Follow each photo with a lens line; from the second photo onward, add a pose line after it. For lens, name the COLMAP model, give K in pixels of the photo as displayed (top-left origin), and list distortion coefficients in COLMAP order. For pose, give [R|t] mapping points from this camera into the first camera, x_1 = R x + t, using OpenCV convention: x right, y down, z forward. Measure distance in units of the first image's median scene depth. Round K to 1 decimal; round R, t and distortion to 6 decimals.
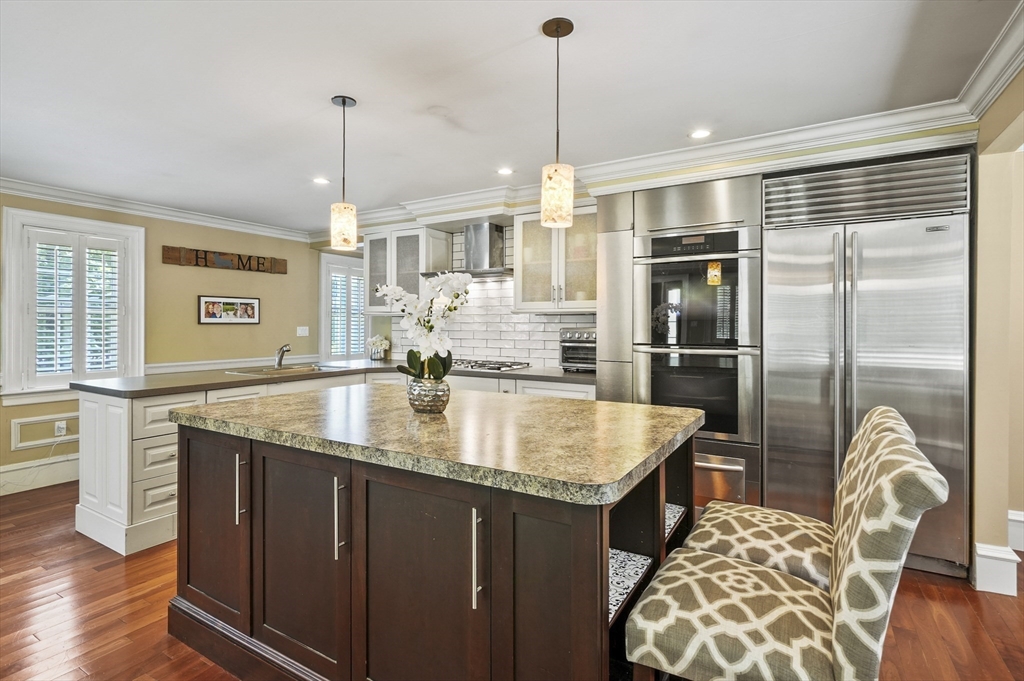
lens RADIAL K [[502.3, 0, 510.8], [0, 502.3, 326.6], [0, 0, 1]] dist [-0.001376, -0.000394]
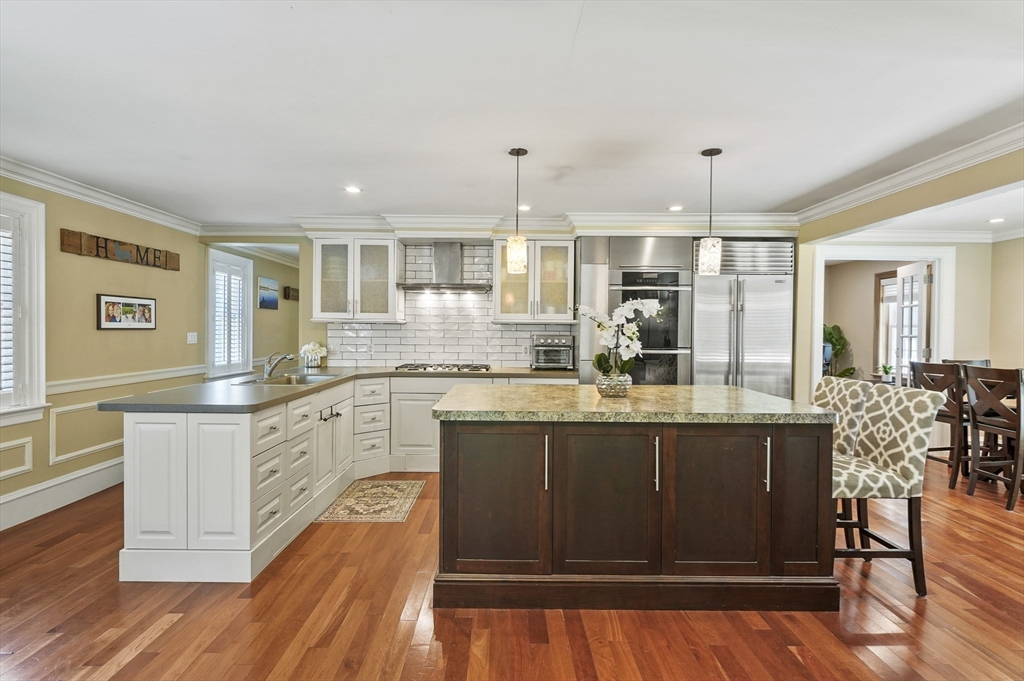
lens RADIAL K [[495.9, 0, 509.6], [0, 495.9, 336.6], [0, 0, 1]] dist [-0.001848, -0.000217]
pose [[0.855471, -0.001667, 0.517848, -0.496005], [-0.004648, 0.999930, 0.010896, -0.005915], [-0.517829, -0.011728, 0.855403, -0.015757]]
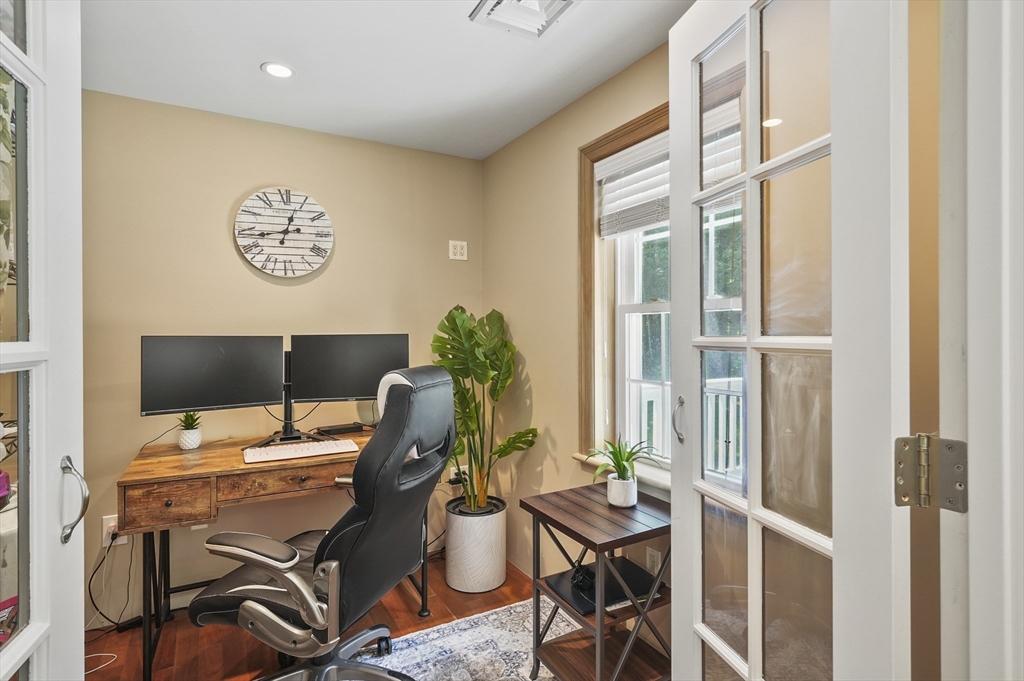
lens RADIAL K [[502.3, 0, 510.8], [0, 502.3, 326.6], [0, 0, 1]] dist [-0.001376, -0.000394]
pose [[0.491378, 0.002120, 0.870944, 0.732514], [0.006390, 0.999961, -0.006039, -0.006104], [-0.870923, 0.008533, 0.491346, 0.500303]]
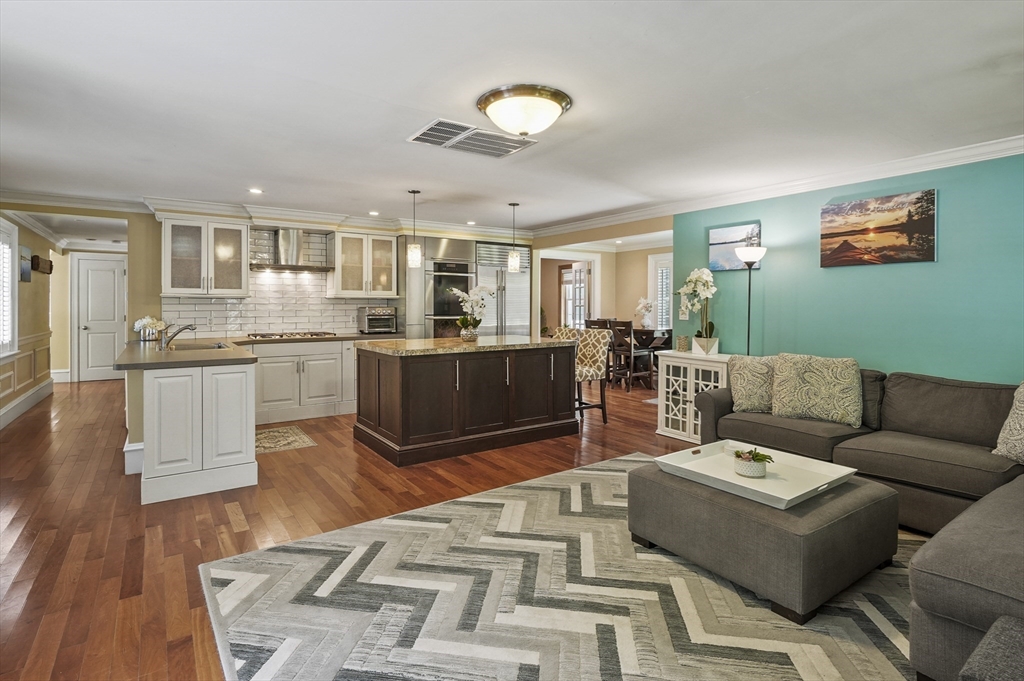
lens RADIAL K [[508.5, 0, 511.9], [0, 508.5, 307.1], [0, 0, 1]] dist [-0.000576, -0.000147]
pose [[0.414697, -0.006141, 0.909939, -1.007888], [0.003748, 0.999980, 0.005040, -0.003753], [-0.909952, 0.001320, 0.414711, -0.087304]]
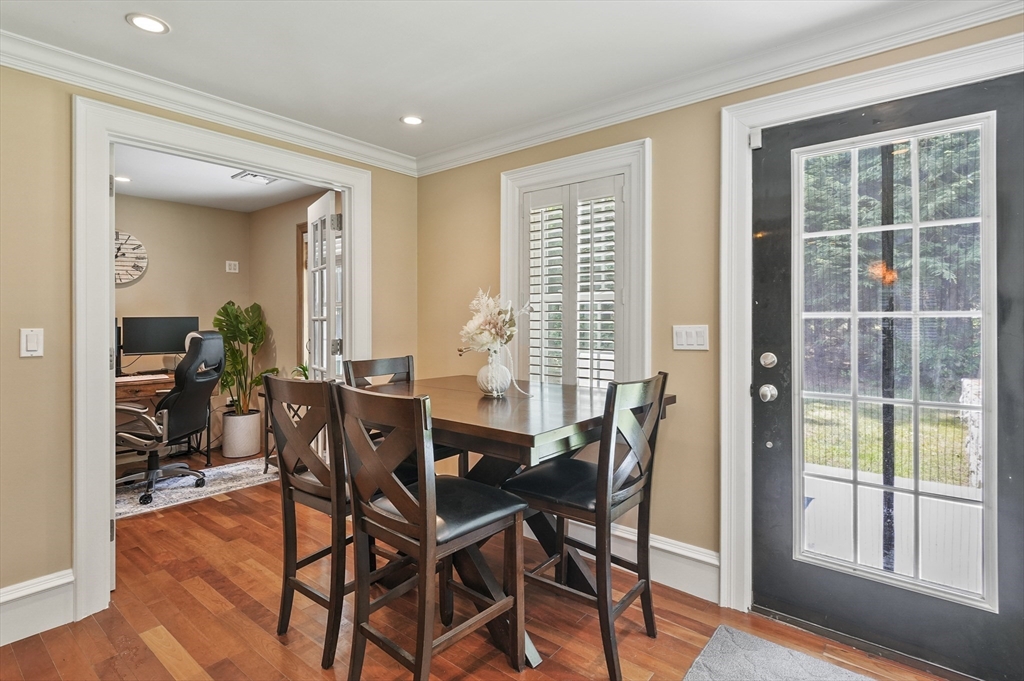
lens RADIAL K [[499.2, 0, 512.9], [0, 499.2, 318.0], [0, 0, 1]] dist [0.000333, -0.018585]
pose [[0.138562, -0.003486, 0.990348, 0.287631], [0.004305, 0.999986, 0.002917, -0.000131], [-0.990344, 0.003859, 0.138575, 0.132410]]
